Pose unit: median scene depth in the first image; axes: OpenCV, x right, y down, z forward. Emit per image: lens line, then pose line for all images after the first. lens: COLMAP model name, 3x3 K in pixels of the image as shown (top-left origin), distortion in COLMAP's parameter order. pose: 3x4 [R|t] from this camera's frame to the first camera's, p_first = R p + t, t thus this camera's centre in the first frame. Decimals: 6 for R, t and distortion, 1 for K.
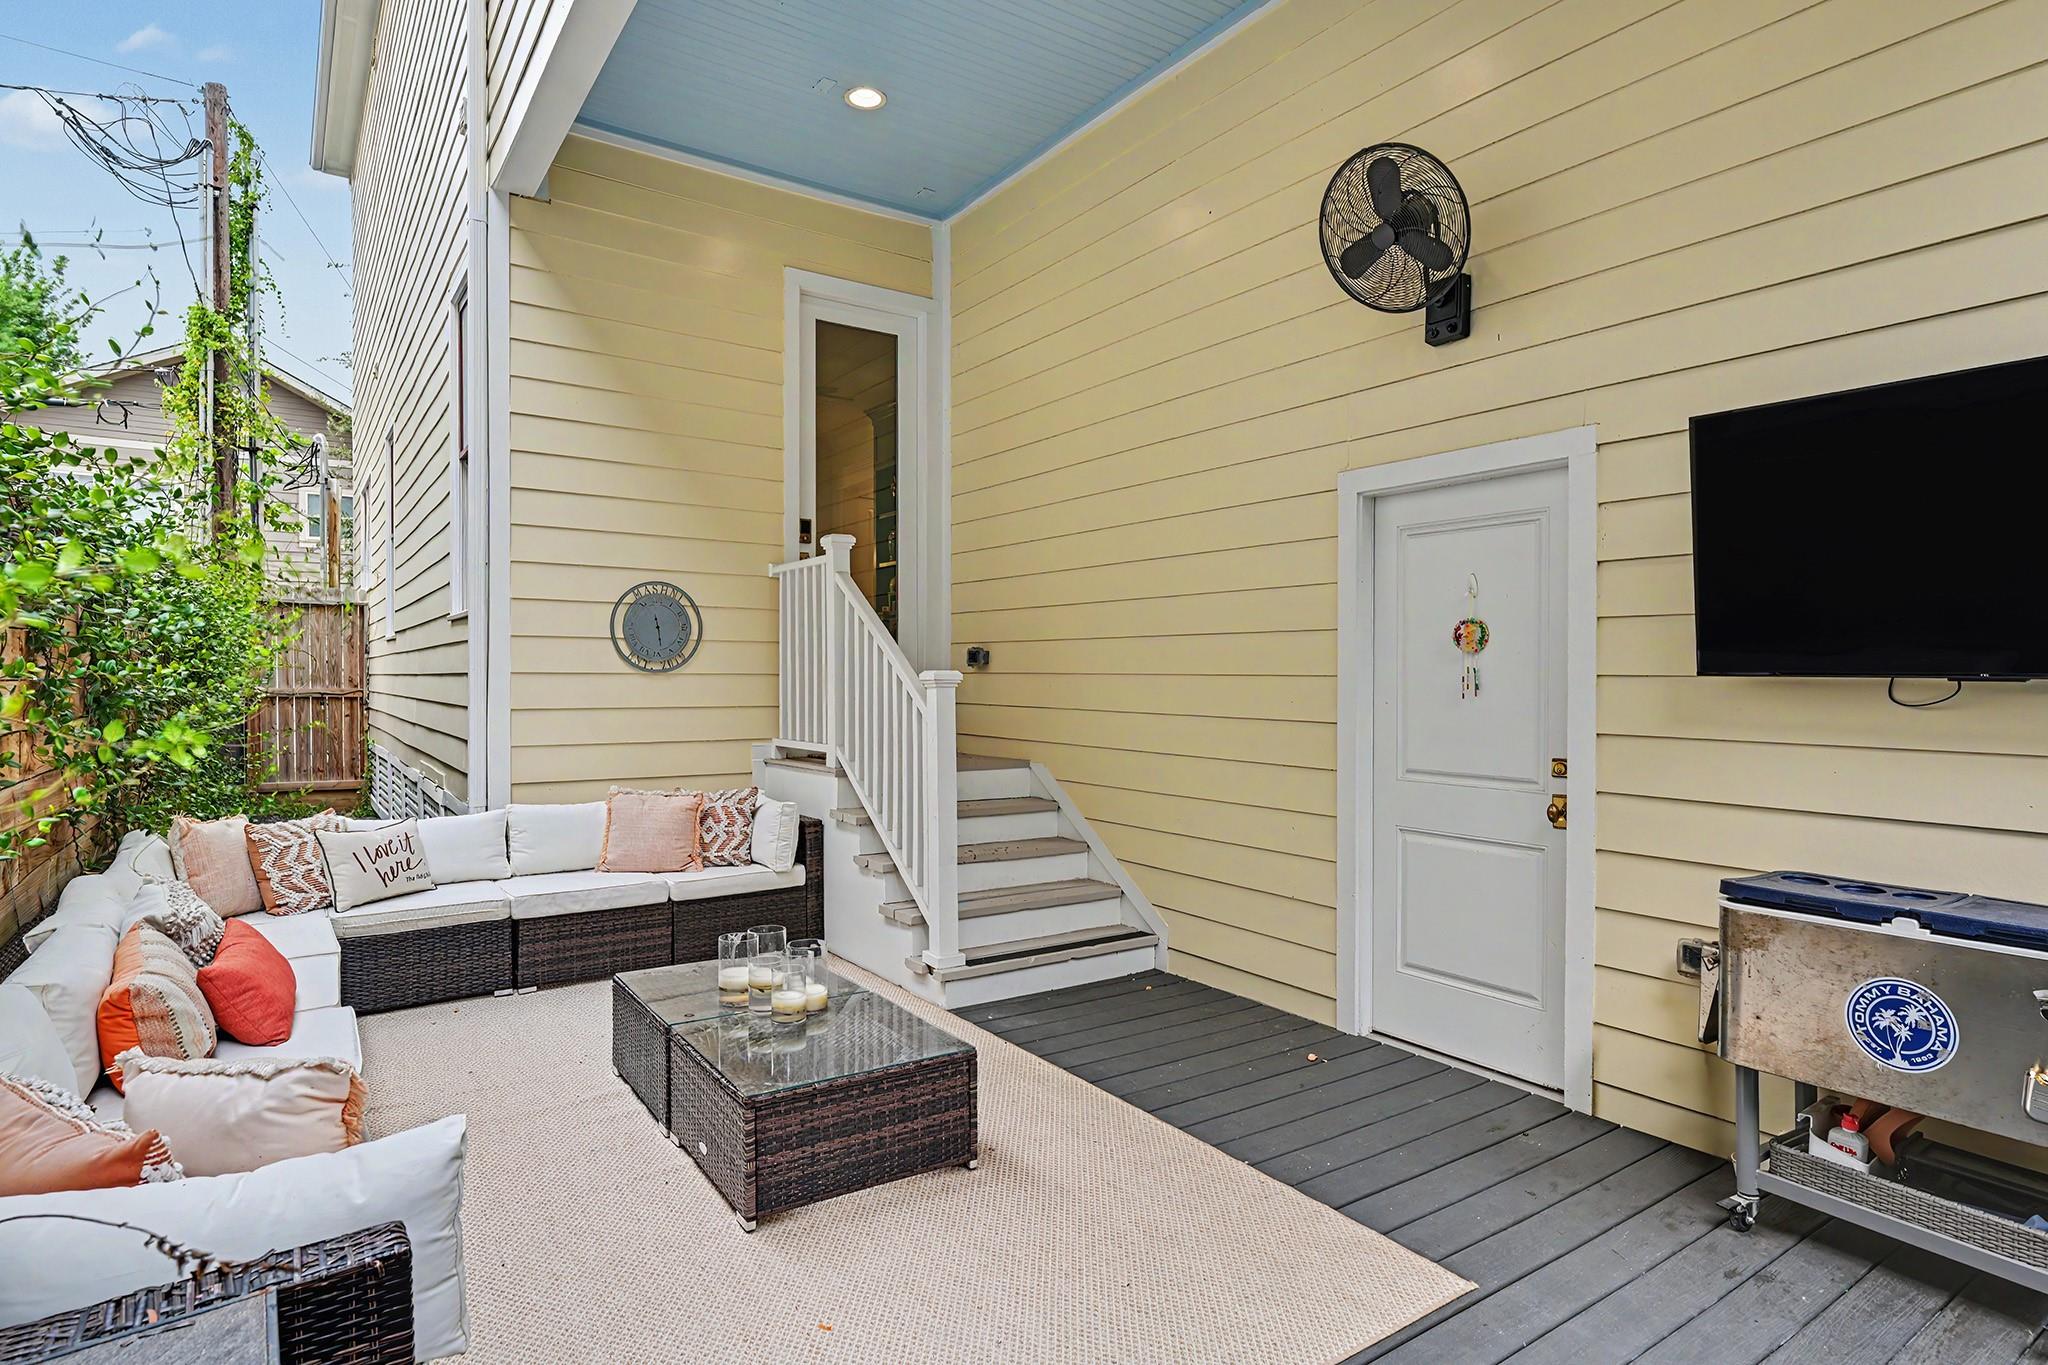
lens RADIAL K [[1087.2, 0, 1016.4], [0, 1087.2, 687.1], [0, 0, 1]] dist [-0.002323, 0.000244]
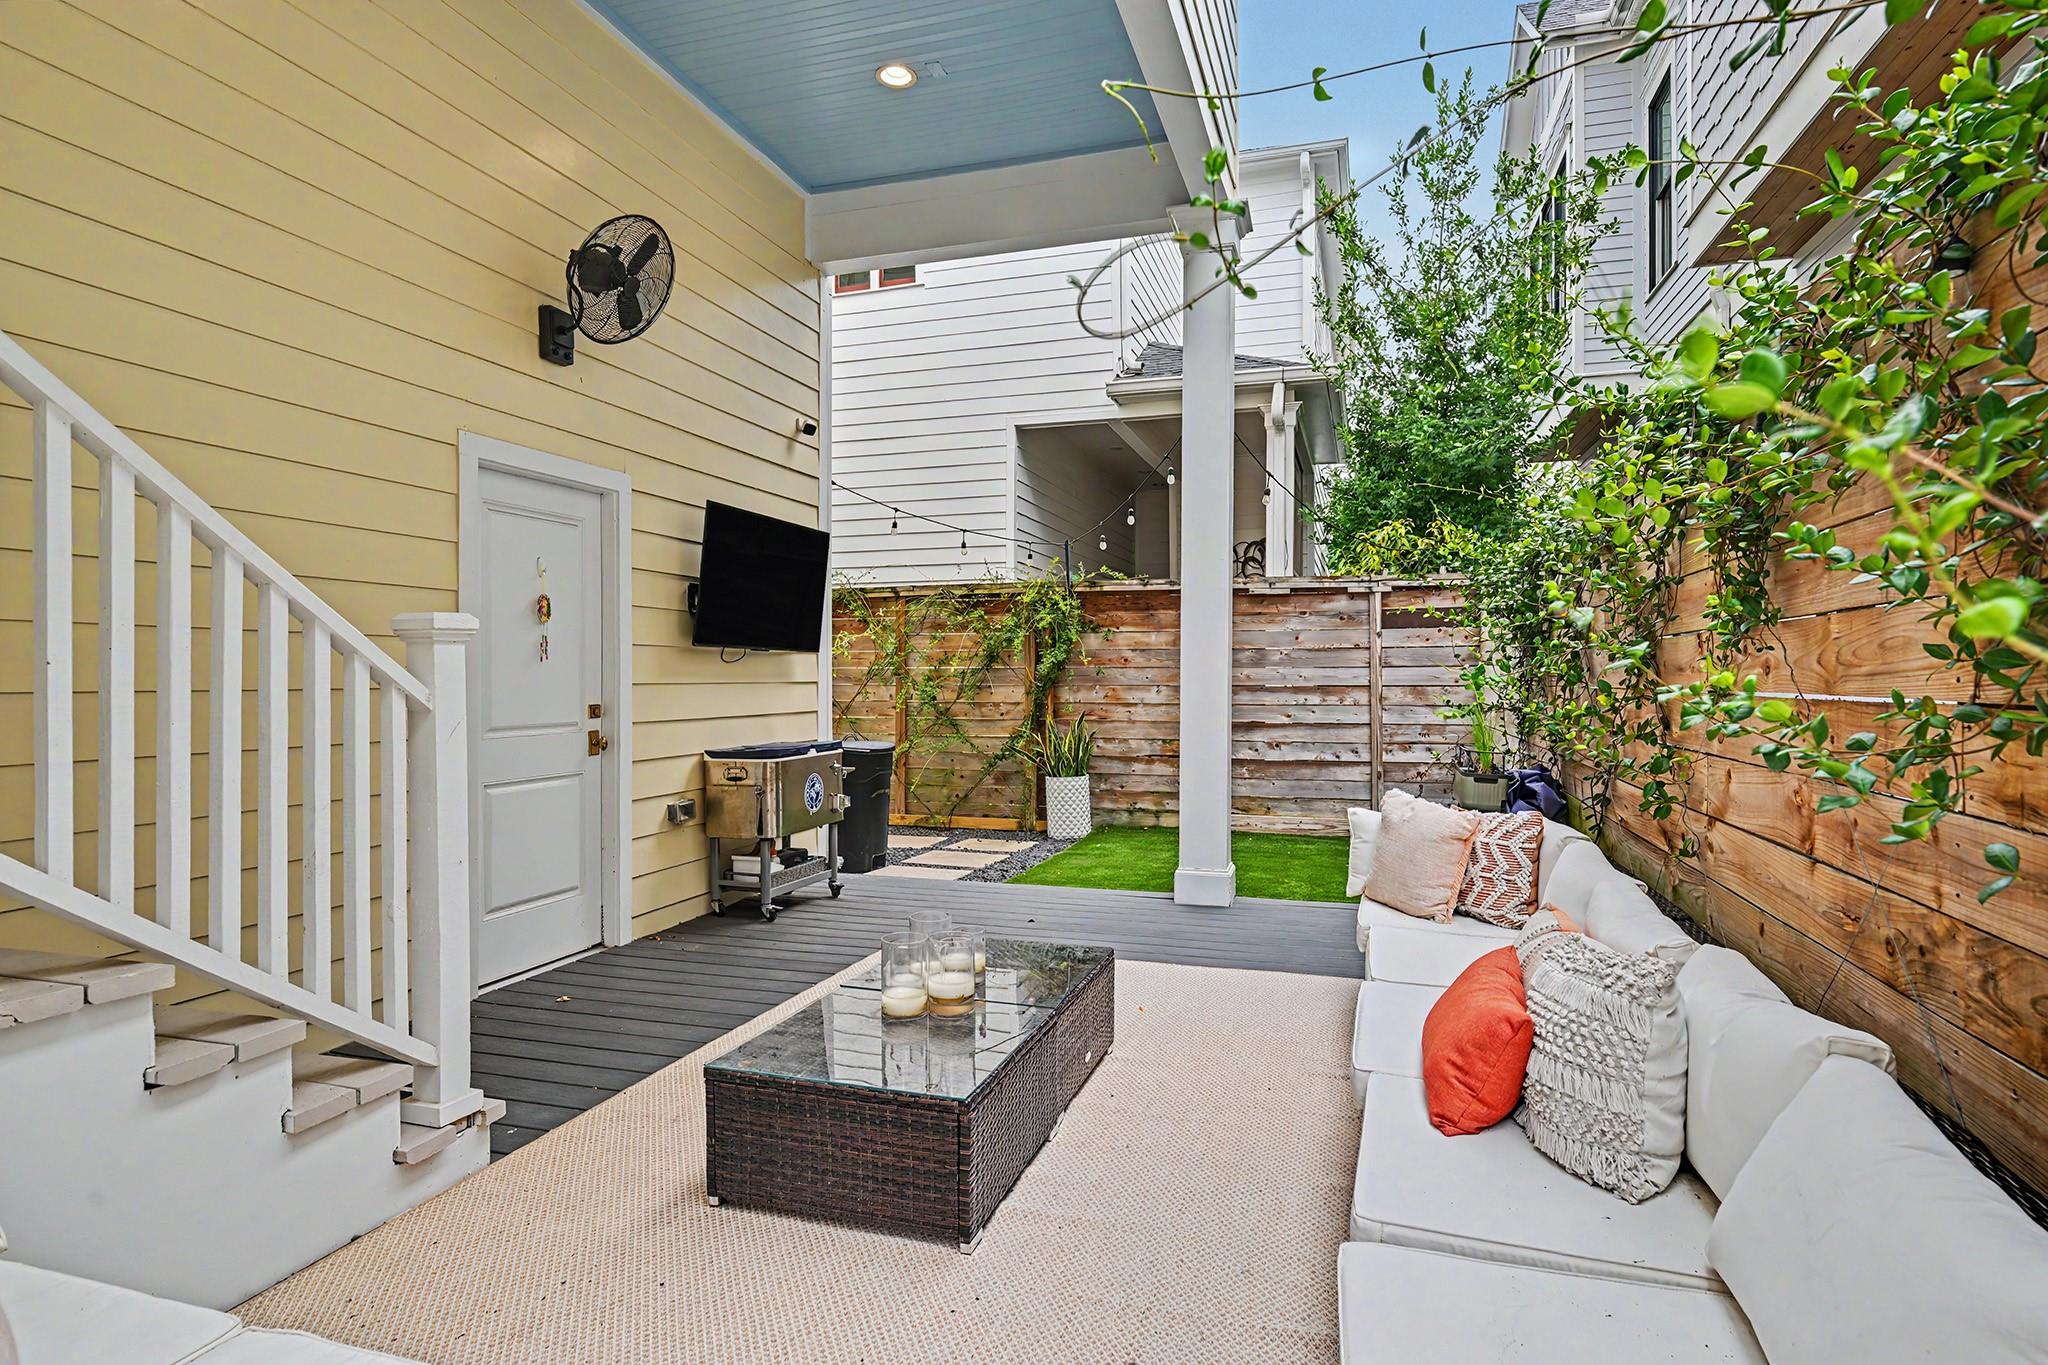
lens RADIAL K [[1087.2, 0, 1024.6], [0, 1087.2, 674.6], [0, 0, 1]] dist [-0.002323, 0.000244]
pose [[-0.615874, -0.005678, 0.787824, -0.684883], [0.005277, 0.999922, 0.011332, 0.011617], [-0.787827, 0.011137, -0.615796, 1.054615]]
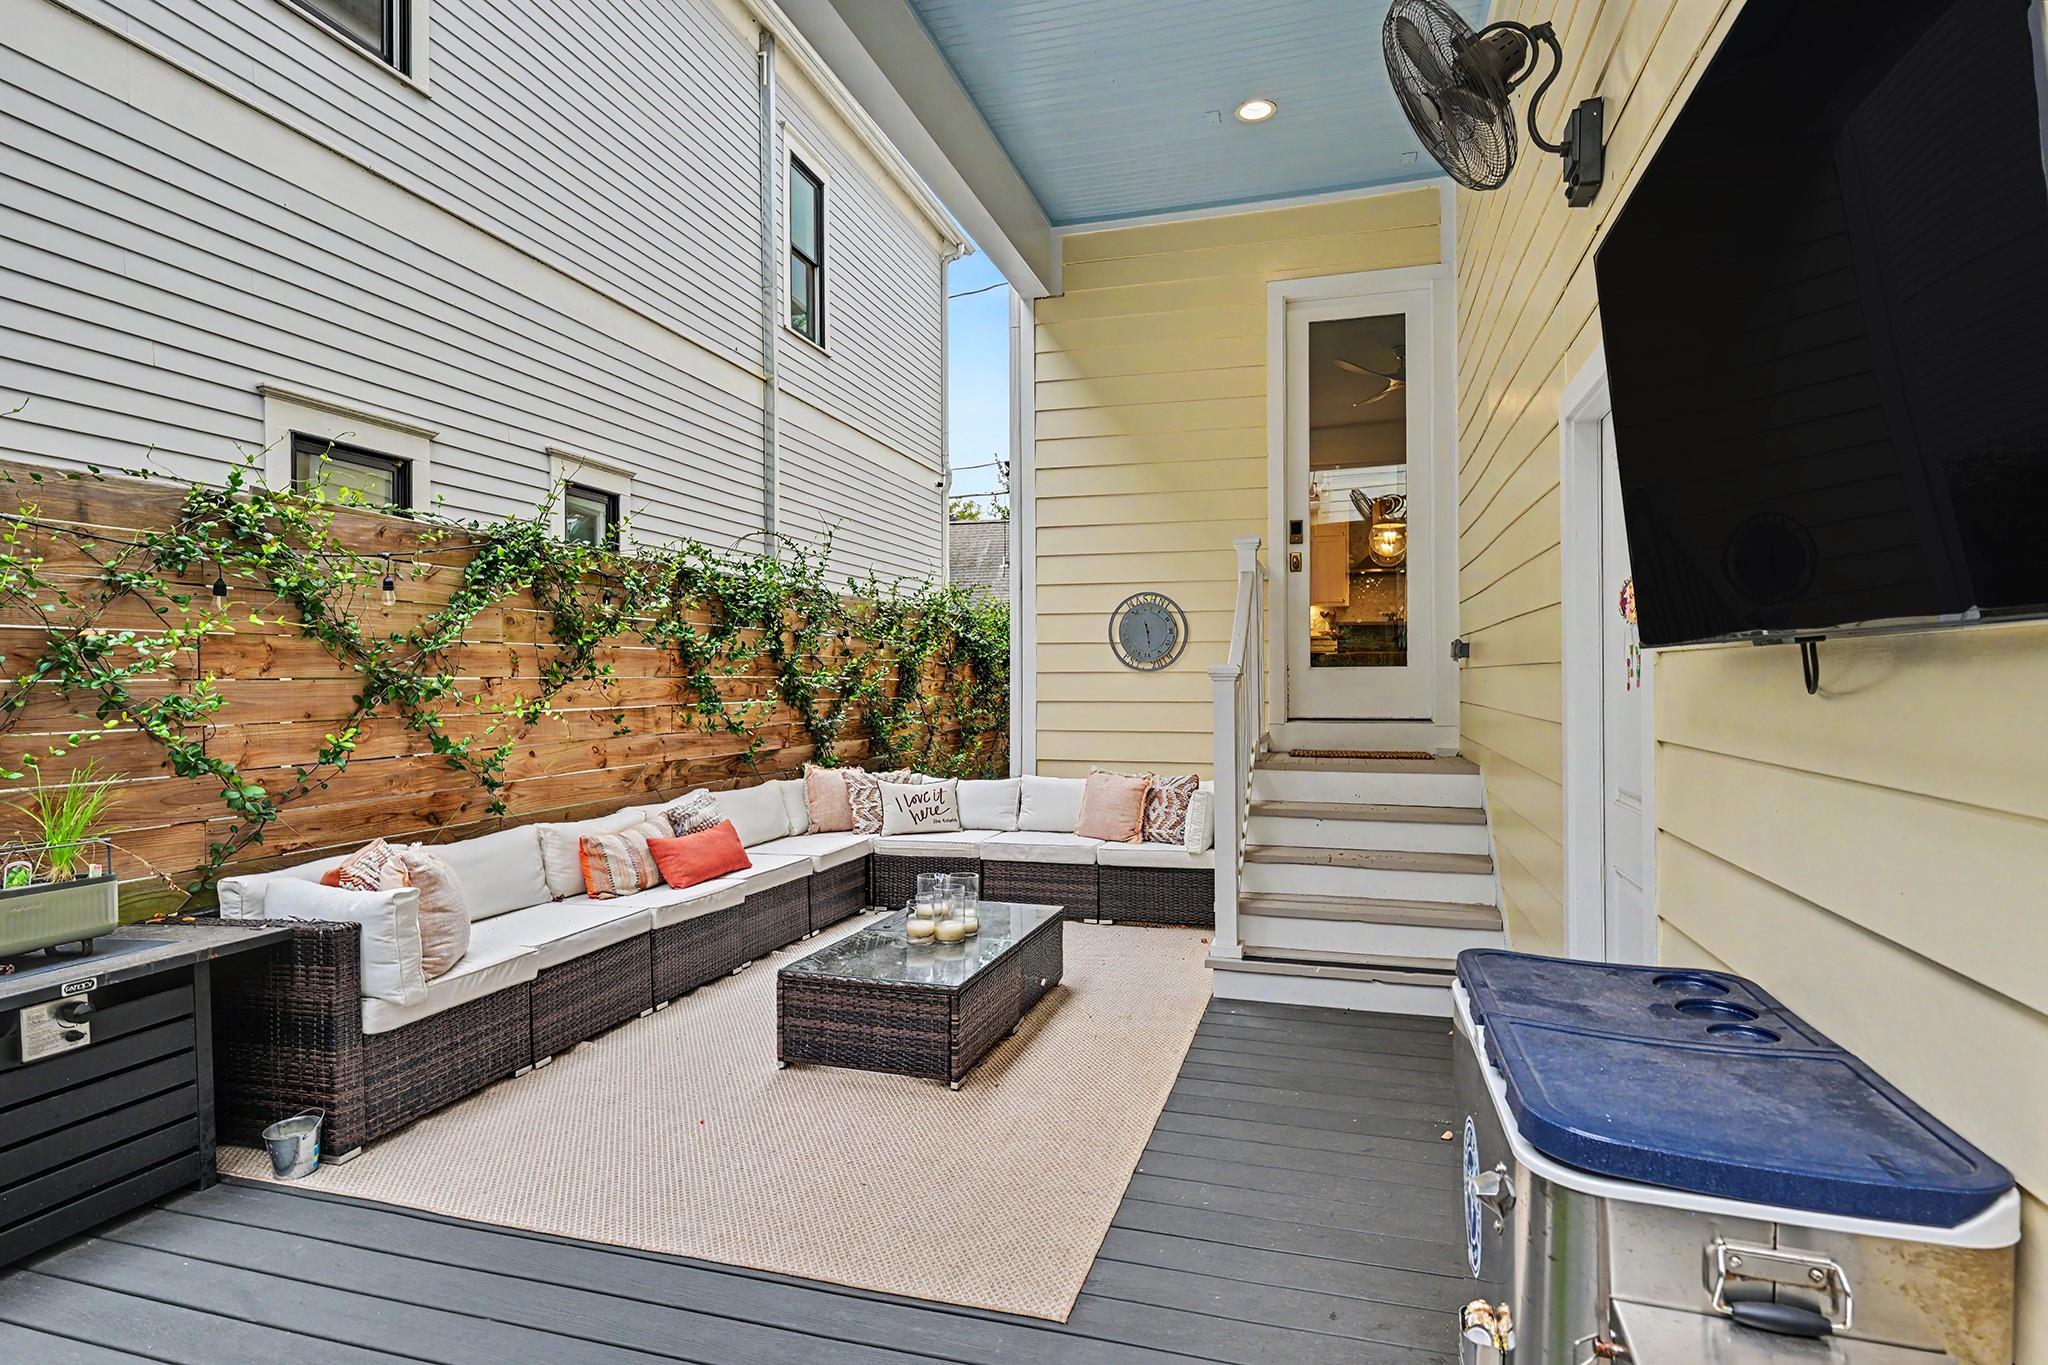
lens RADIAL K [[1087.2, 0, 1013.4], [0, 1087.2, 682.9], [0, 0, 1]] dist [-0.002323, 0.000244]
pose [[0.629277, -0.003211, -0.777175, 0.571037], [-0.003661, 0.999968, -0.007096, 0.009167], [0.777173, 0.007311, 0.629245, 0.195944]]
